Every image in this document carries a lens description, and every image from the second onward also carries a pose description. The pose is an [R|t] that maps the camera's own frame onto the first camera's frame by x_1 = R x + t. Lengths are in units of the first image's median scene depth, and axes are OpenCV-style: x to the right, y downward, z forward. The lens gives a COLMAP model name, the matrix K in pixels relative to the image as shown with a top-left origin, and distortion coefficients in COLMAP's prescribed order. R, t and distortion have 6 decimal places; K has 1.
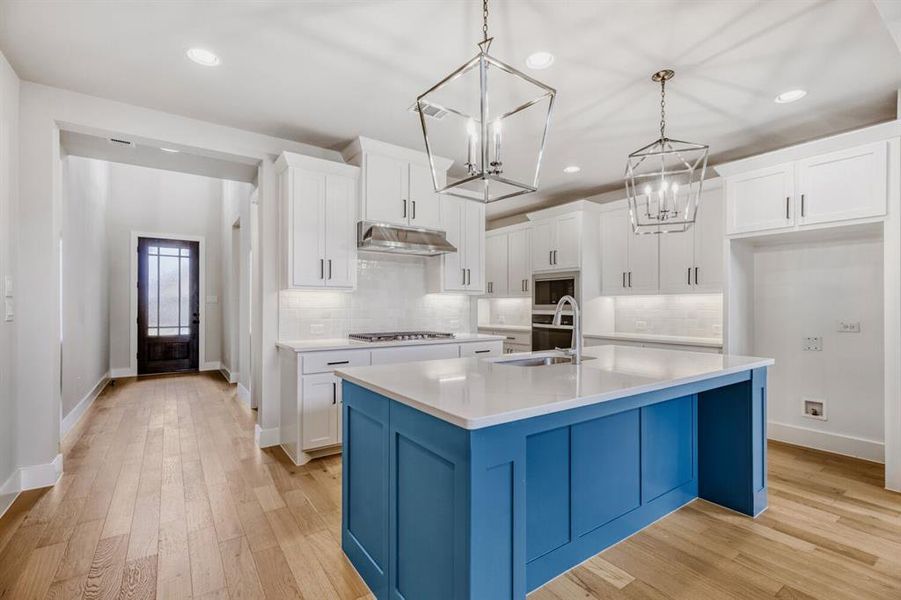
lens RADIAL K [[408.0, 0, 454.4], [0, 408.0, 304.2], [0, 0, 1]] dist [-0.001545, 0.001678]
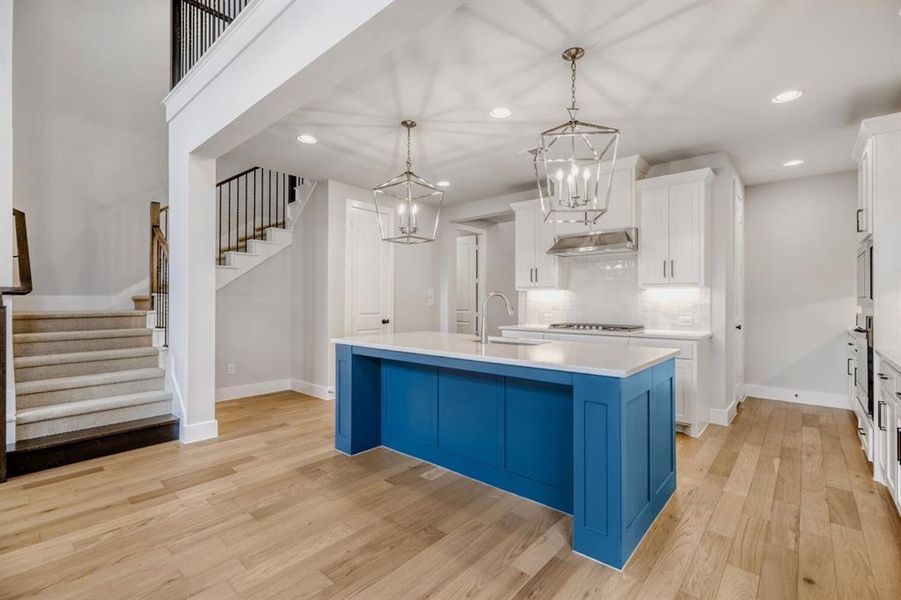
lens RADIAL K [[408.0, 0, 452.9], [0, 408.0, 296.8], [0, 0, 1]] dist [-0.001545, 0.001678]
pose [[0.235154, -0.012504, -0.971878, 0.644592], [0.003286, 0.999922, -0.012069, 0.004529], [0.971953, -0.000356, 0.235177, 0.242062]]
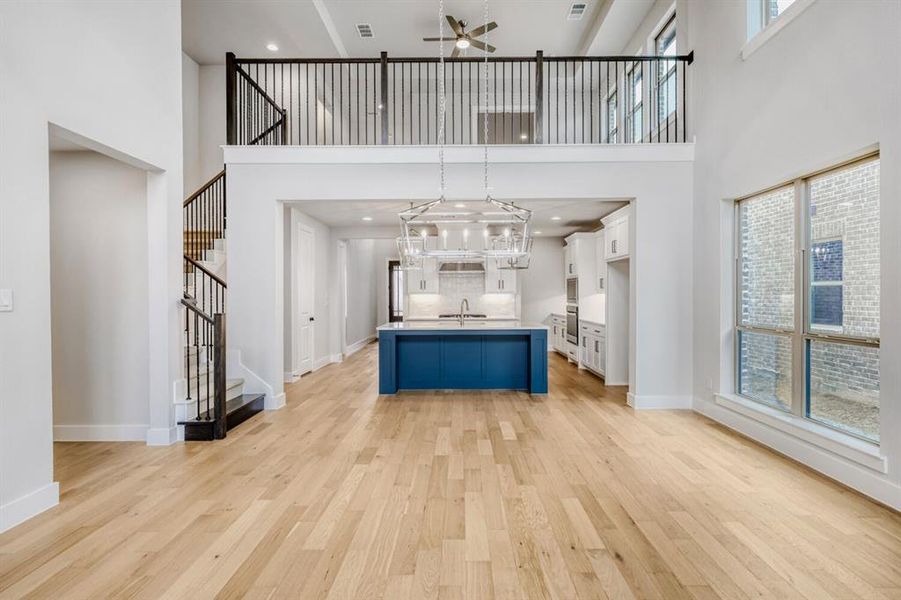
lens RADIAL K [[443.5, 0, 455.9], [0, 443.5, 297.3], [0, 0, 1]] dist [0.002291, -0.002126]
pose [[0.814931, -0.002382, -0.579553, 0.799430], [0.008202, 0.999939, 0.007423, -0.021663], [0.579500, -0.010803, 0.814901, -0.571195]]
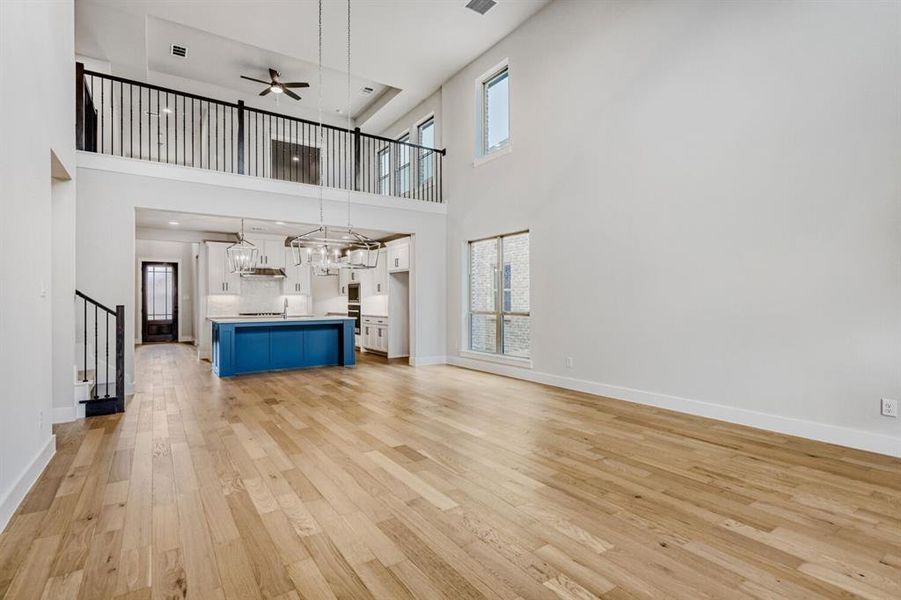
lens RADIAL K [[443.5, 0, 452.3], [0, 443.5, 297.6], [0, 0, 1]] dist [0.002291, -0.002126]
pose [[0.999838, -0.006797, -0.016658, 0.712149], [0.006744, 0.999972, -0.003214, -0.000138], [0.016679, 0.003102, 0.999856, -1.077069]]
